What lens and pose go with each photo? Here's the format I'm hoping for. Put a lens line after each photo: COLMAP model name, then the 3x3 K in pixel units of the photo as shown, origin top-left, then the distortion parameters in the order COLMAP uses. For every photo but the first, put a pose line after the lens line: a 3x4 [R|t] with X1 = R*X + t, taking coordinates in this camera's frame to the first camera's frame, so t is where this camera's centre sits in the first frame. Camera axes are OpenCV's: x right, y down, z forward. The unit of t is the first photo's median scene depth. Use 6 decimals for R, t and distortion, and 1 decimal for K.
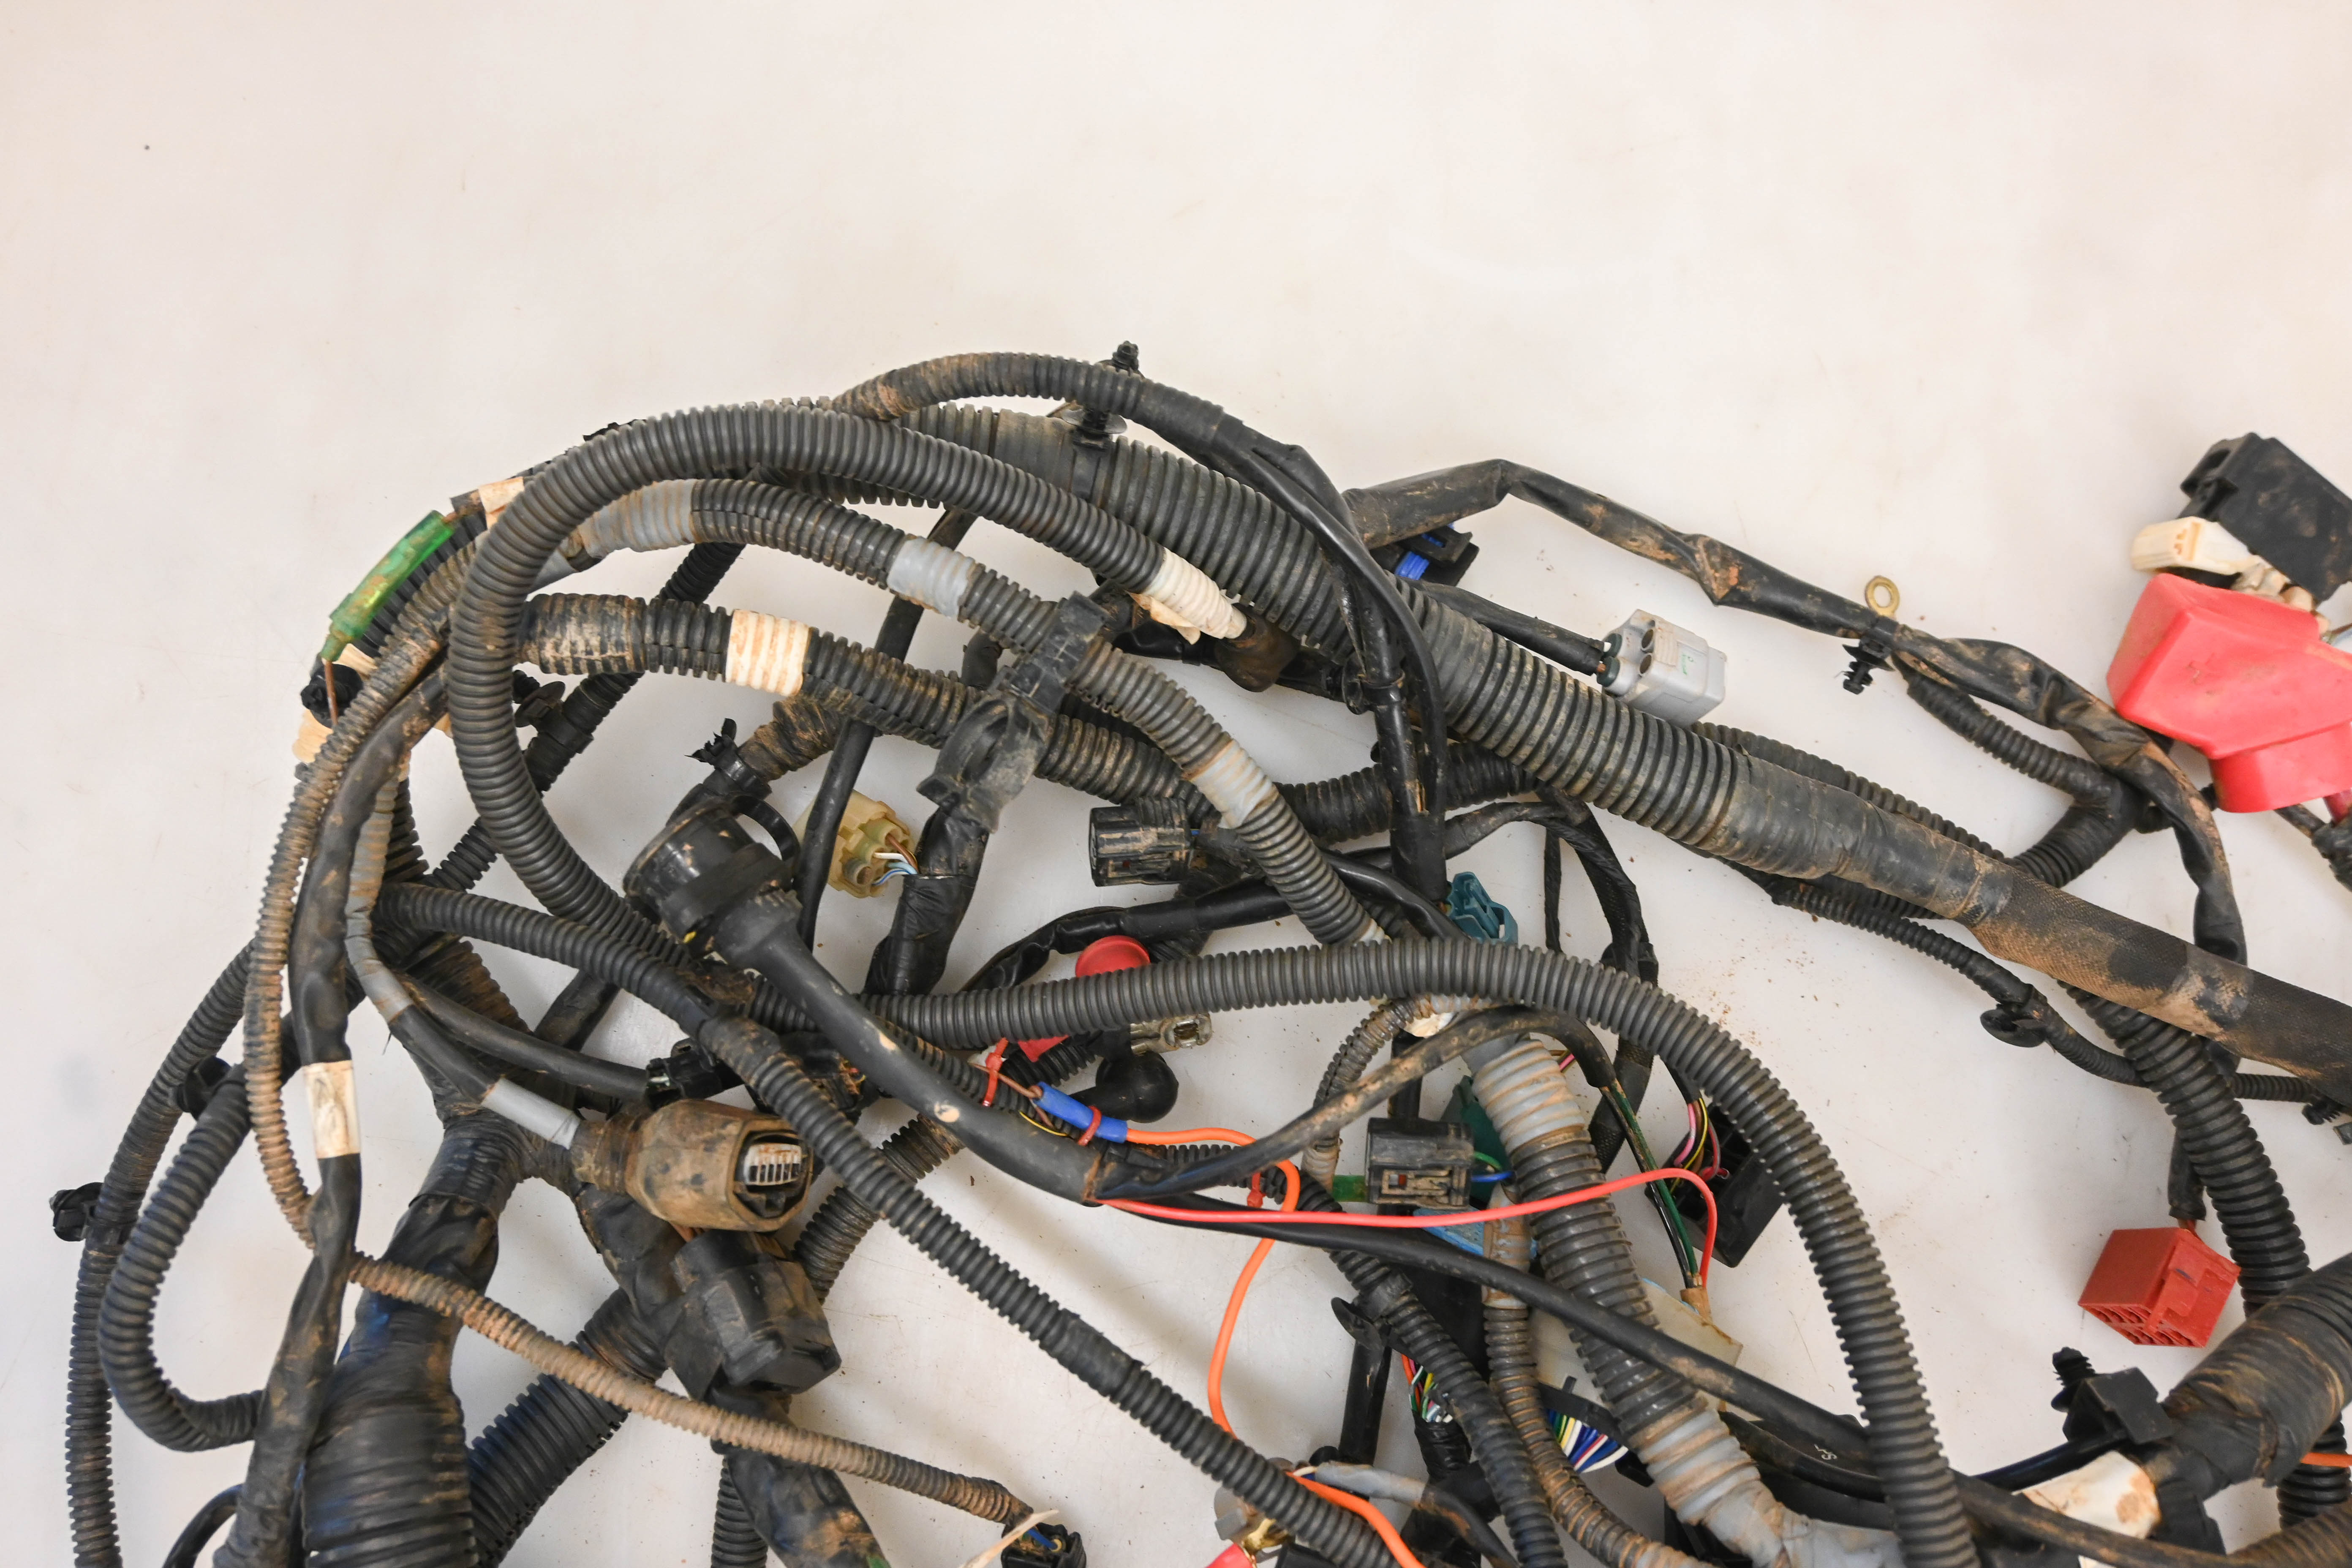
lens RADIAL K [[1779.9, 0, 1176.0], [0, 1779.9, 784.0], [0, 0, 1]] dist [-0.036035, -0.005090]
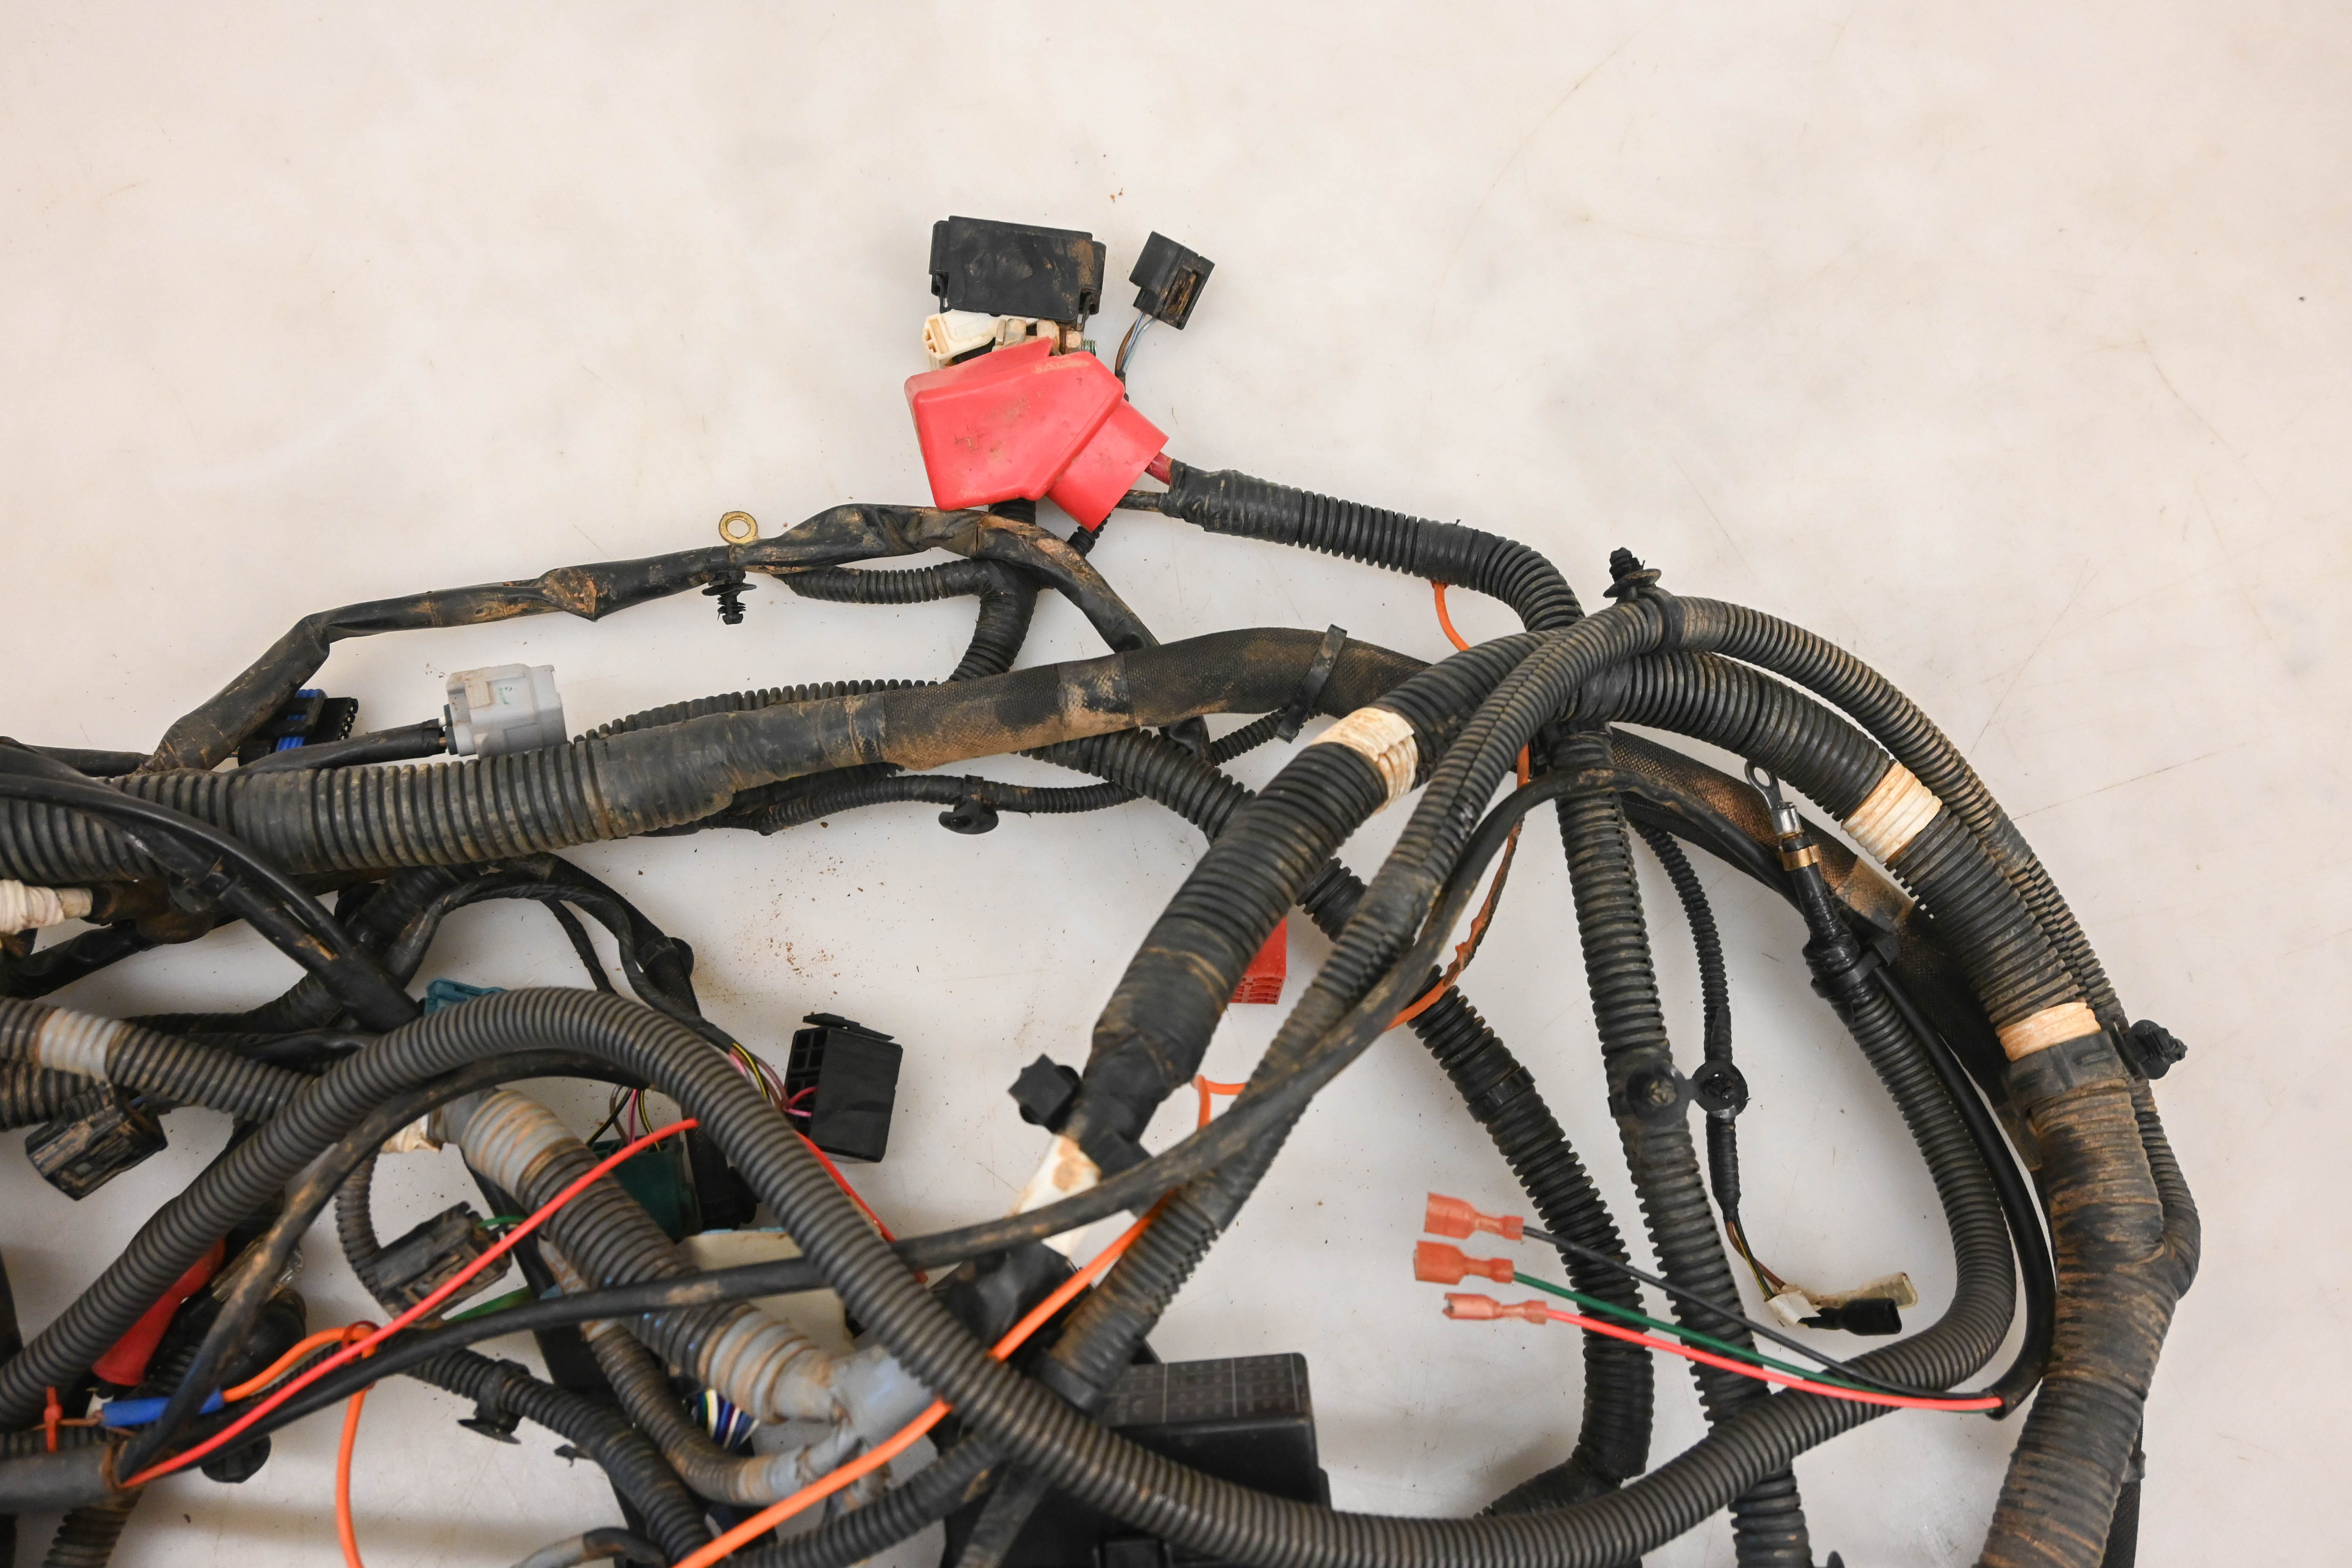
lens RADIAL K [[1779.9, 0, 1176.0], [0, 1779.9, 784.0], [0, 0, 1]] dist [-0.036035, -0.005090]
pose [[0.832891, -0.535140, 0.141128, 0.404907], [0.543351, 0.839140, -0.024768, 0.196970], [-0.105172, 0.097311, 0.989681, -0.054135]]
